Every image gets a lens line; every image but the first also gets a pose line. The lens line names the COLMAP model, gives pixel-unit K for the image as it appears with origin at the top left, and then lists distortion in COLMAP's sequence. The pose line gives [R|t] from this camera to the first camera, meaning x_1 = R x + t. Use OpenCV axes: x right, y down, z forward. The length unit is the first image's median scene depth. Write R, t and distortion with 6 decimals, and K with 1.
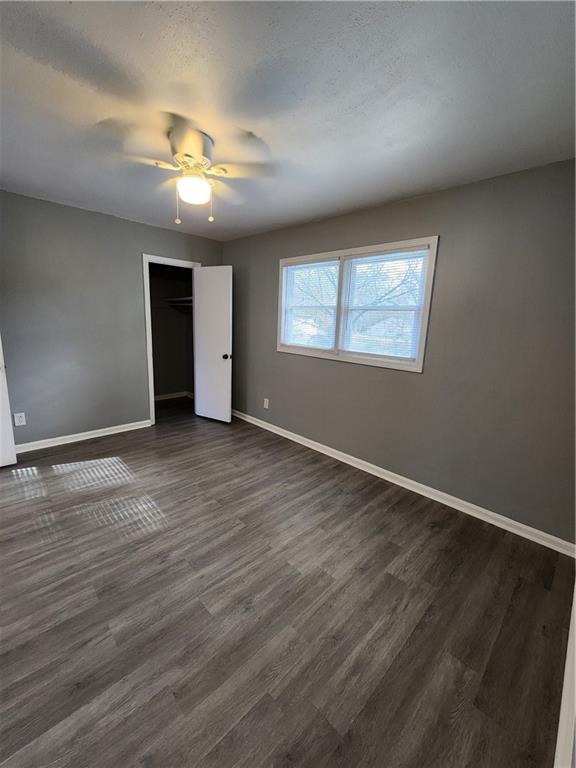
lens RADIAL K [[316.8, 0, 300.4], [0, 316.8, 379.7], [0, 0, 1]] dist [0.000325, -0.000395]
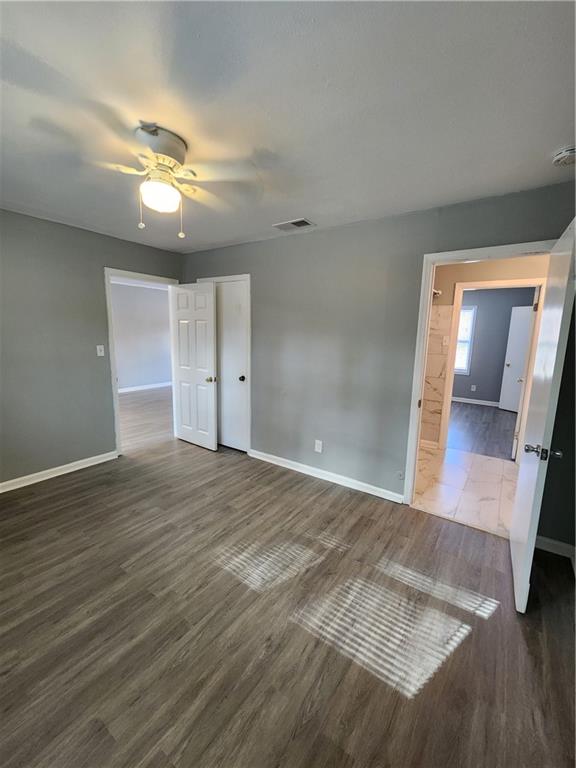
lens RADIAL K [[316.8, 0, 298.7], [0, 316.8, 378.8], [0, 0, 1]] dist [0.000325, -0.000395]
pose [[-0.982761, -0.039681, -0.180572, -0.425841], [-0.097172, 0.941773, 0.321904, -0.328799], [0.157285, 0.333901, -0.929393, 1.516428]]
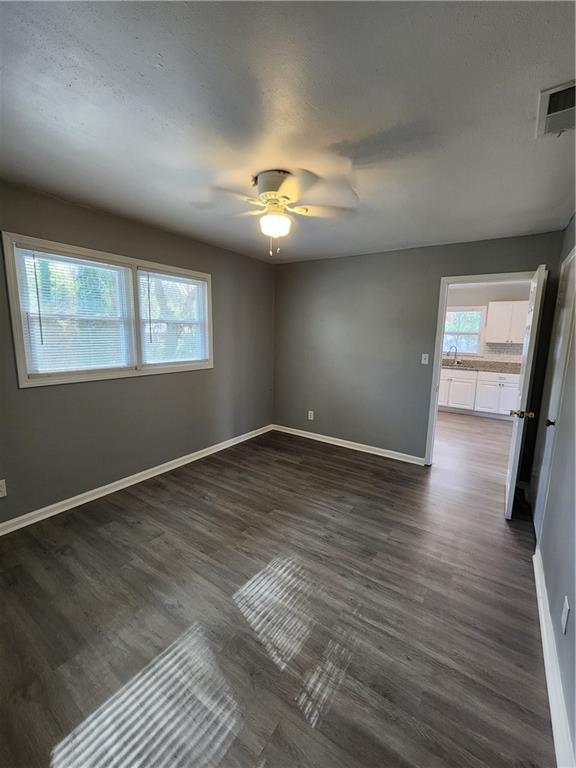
lens RADIAL K [[316.8, 0, 292.4], [0, 316.8, 377.1], [0, 0, 1]] dist [0.000325, -0.000395]
pose [[-0.176323, -0.185339, 0.966726, -1.100753], [0.153314, 0.964957, 0.212963, -0.239216], [-0.972319, 0.185763, -0.141729, 0.886058]]
